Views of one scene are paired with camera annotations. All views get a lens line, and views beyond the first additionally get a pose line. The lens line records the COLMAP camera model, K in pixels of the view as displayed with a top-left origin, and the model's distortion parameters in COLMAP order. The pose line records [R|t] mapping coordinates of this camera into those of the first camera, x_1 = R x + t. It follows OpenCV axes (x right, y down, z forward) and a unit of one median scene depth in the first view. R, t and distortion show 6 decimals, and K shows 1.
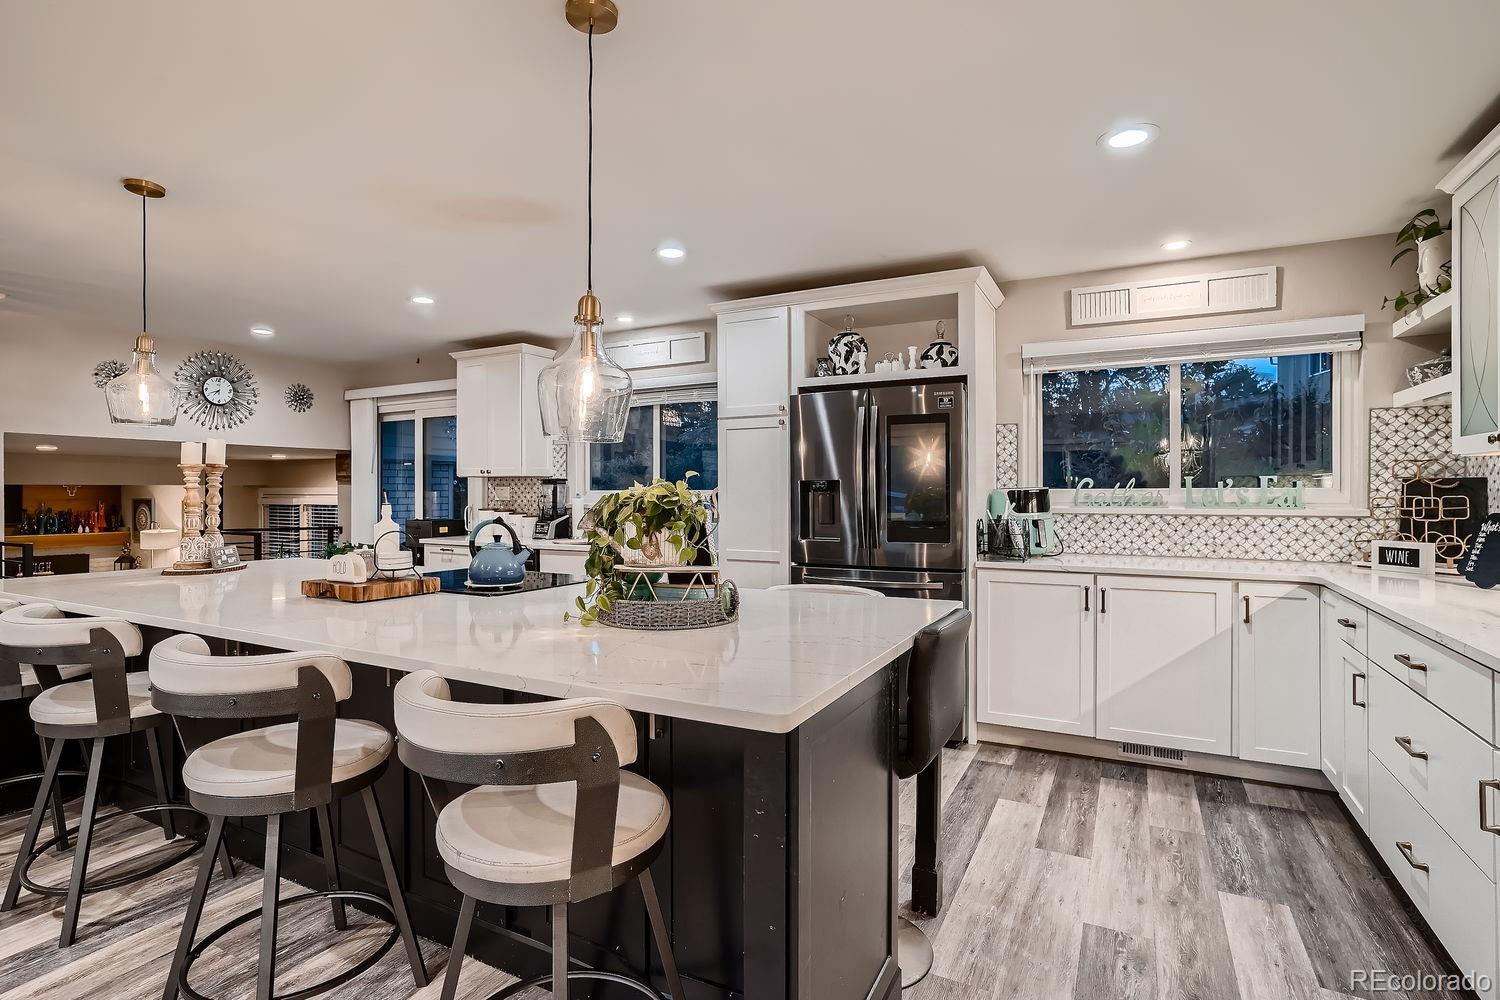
lens RADIAL K [[737.4, 0, 744.2], [0, 737.4, 490.7], [0, 0, 1]] dist [-0.042520, 0.026519]
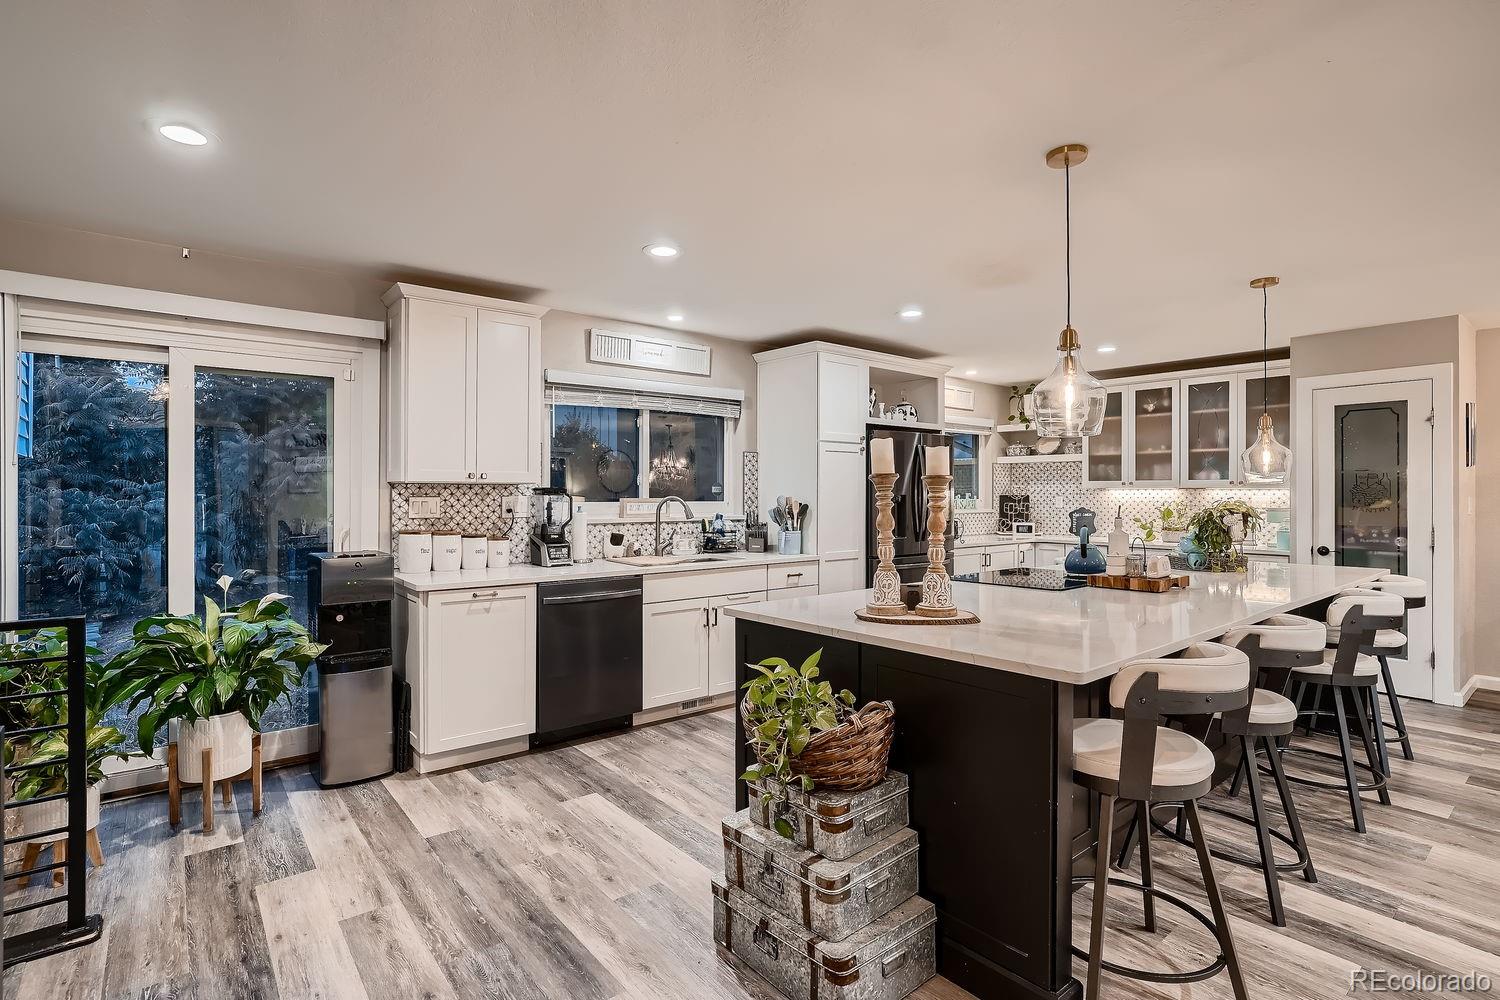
lens RADIAL K [[737.4, 0, 744.2], [0, 737.4, 490.7], [0, 0, 1]] dist [-0.042520, 0.026519]
pose [[0.392921, 0.010388, 0.919514, -0.828528], [0.003158, 0.999915, -0.012645, -0.002344], [-0.919567, 0.007872, 0.392855, 0.466075]]
